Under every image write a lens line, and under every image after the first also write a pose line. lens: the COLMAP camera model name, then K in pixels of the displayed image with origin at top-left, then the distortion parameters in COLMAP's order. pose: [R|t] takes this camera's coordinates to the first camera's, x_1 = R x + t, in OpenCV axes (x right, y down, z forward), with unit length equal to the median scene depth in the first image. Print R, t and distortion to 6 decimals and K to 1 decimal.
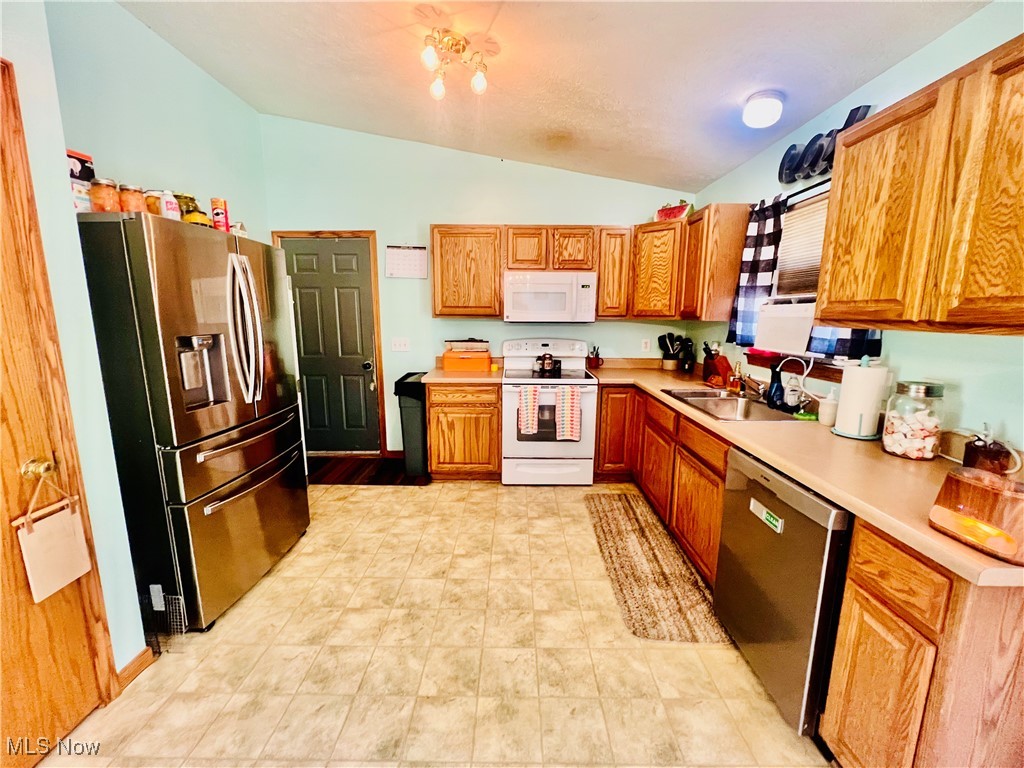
lens RADIAL K [[410.7, 0, 512.0], [0, 410.7, 384.0], [0, 0, 1]] dist [-0.000292, -0.000127]
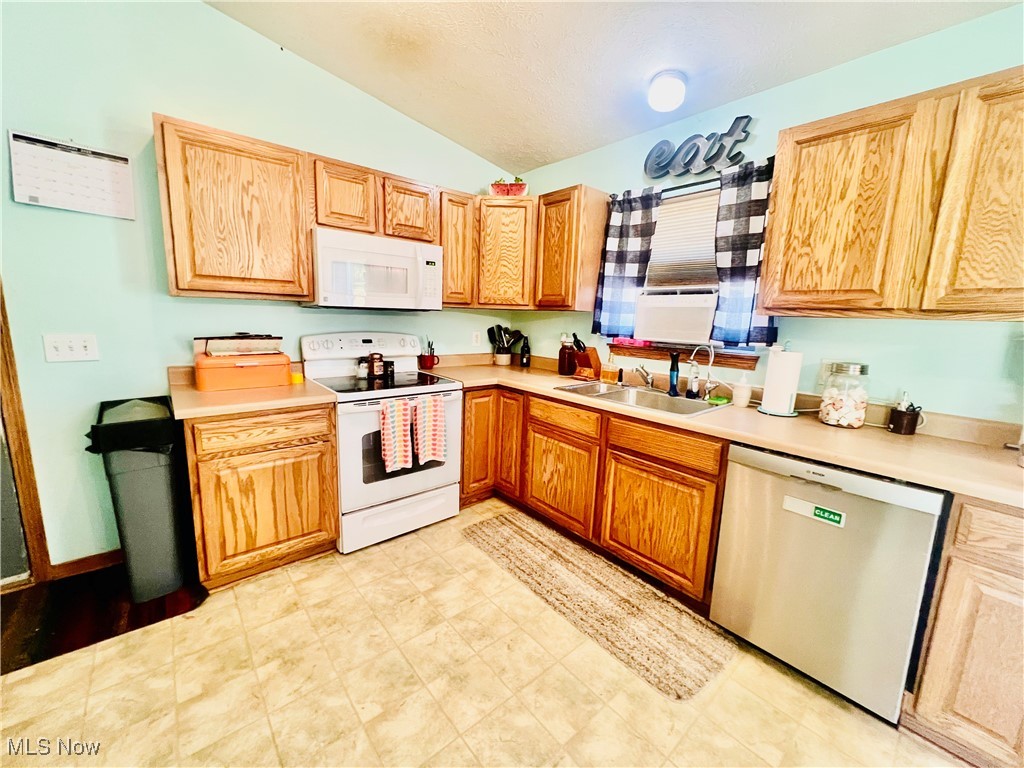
lens RADIAL K [[410.7, 0, 512.0], [0, 410.7, 384.0], [0, 0, 1]] dist [-0.000292, -0.000127]
pose [[0.755720, -0.091816, 0.648427, -0.267838], [0.084269, 0.995526, 0.042751, -0.039675], [-0.649450, 0.022335, 0.760076, 0.387563]]
